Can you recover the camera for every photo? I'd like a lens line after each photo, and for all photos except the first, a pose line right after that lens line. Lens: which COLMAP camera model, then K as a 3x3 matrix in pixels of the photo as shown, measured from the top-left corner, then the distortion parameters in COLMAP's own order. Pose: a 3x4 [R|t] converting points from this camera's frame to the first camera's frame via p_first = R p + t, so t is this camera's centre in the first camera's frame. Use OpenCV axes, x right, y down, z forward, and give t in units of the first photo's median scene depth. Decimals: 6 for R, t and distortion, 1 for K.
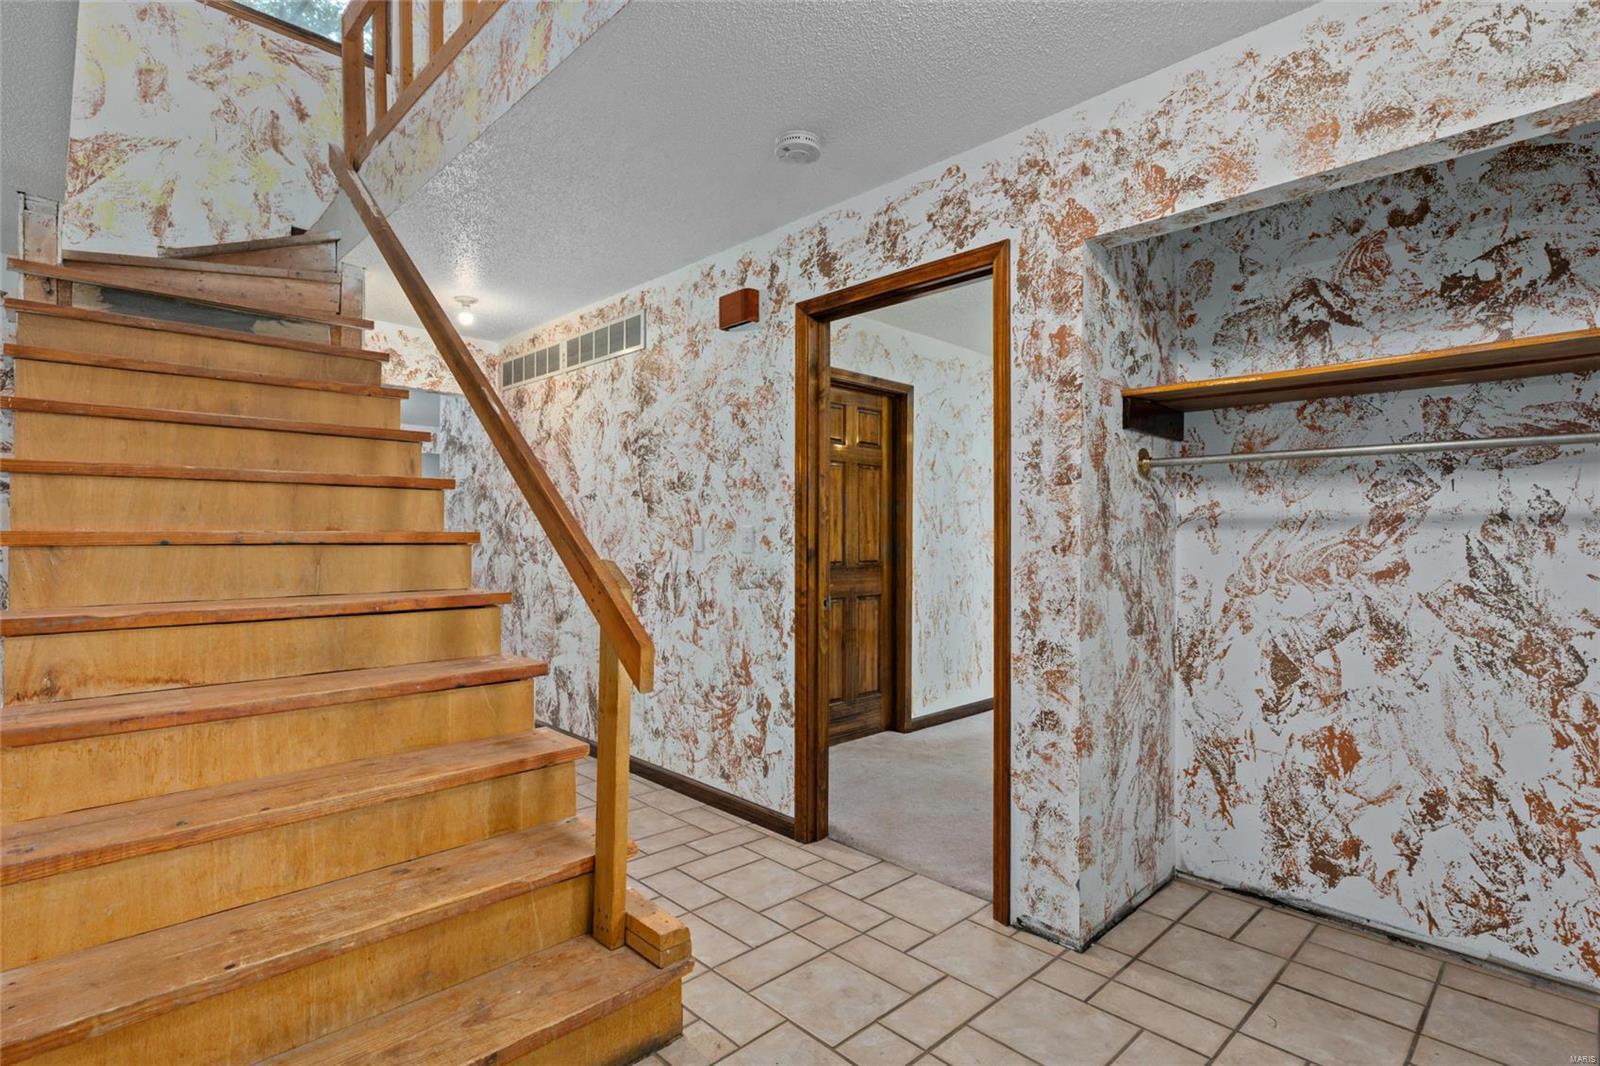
lens RADIAL K [[781.8, 0, 795.6], [0, 781.8, 531.7], [0, 0, 1]] dist [-0.002226, 0.000365]
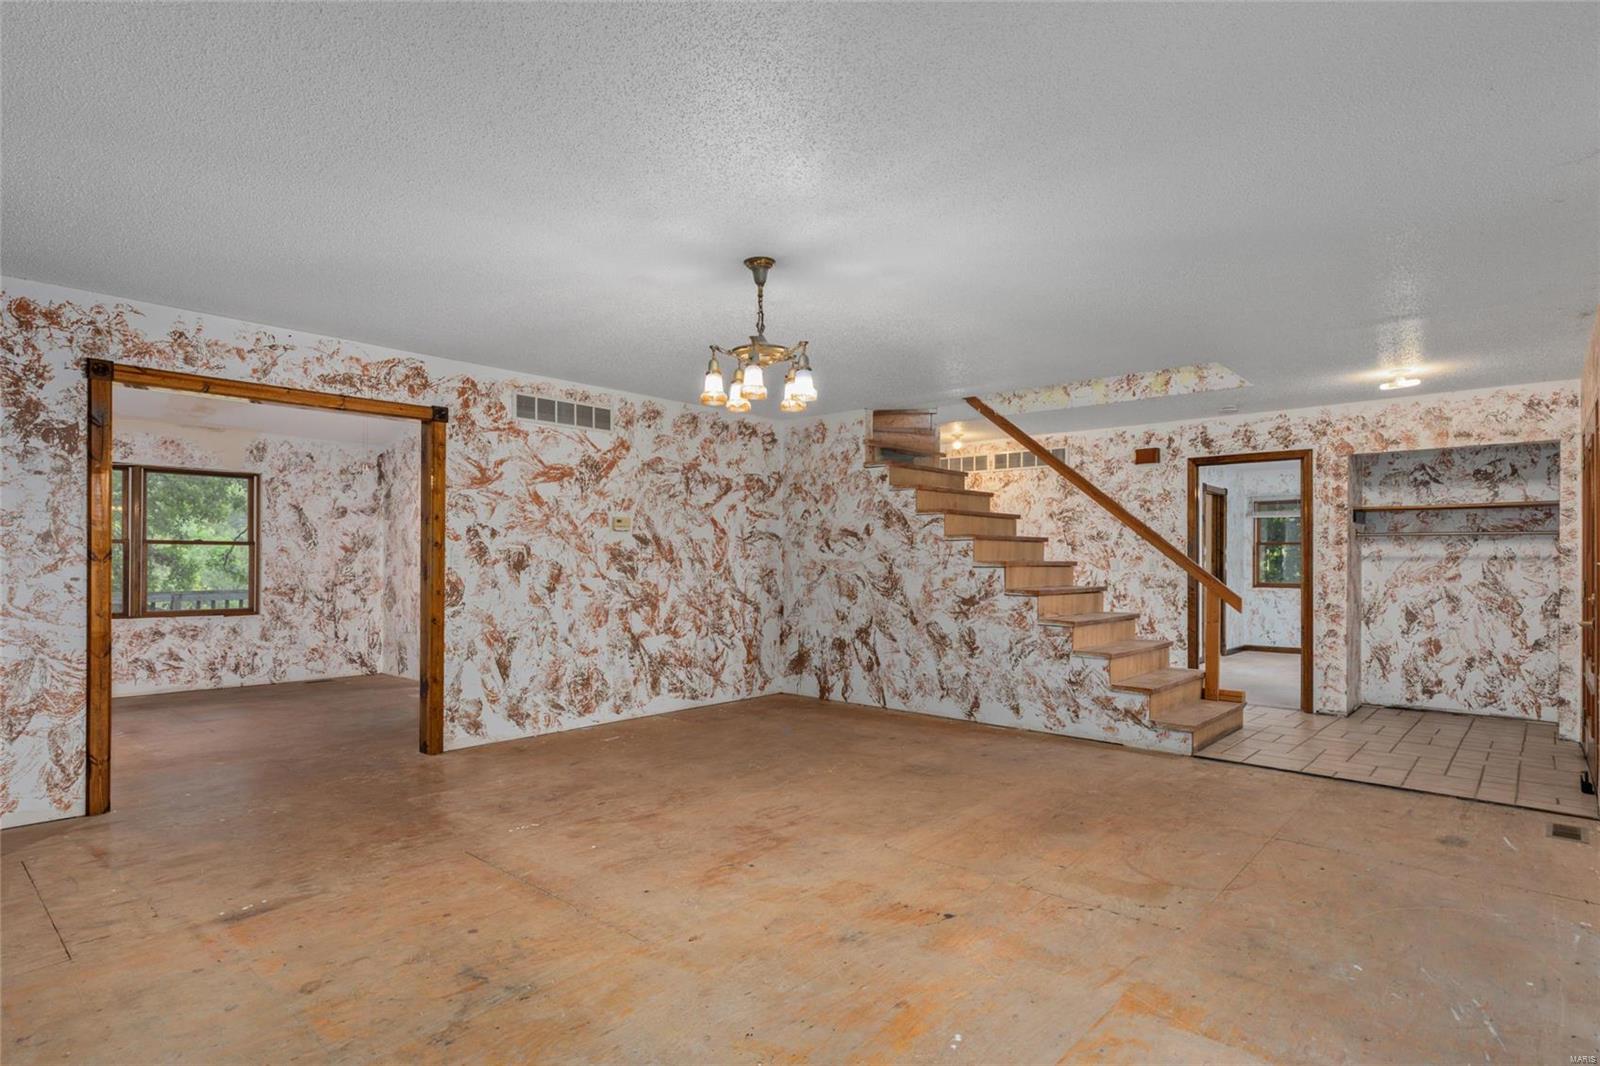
lens RADIAL K [[875.8, 0, 761.2], [0, 875.8, 555.0], [0, 0, 1]] dist [0.009144, -0.002004]
pose [[0.997337, 0.002951, 0.072876, -1.791686], [-0.002914, 0.999996, -0.000615, -0.016517], [-0.072878, 0.000401, 0.997341, -1.800389]]
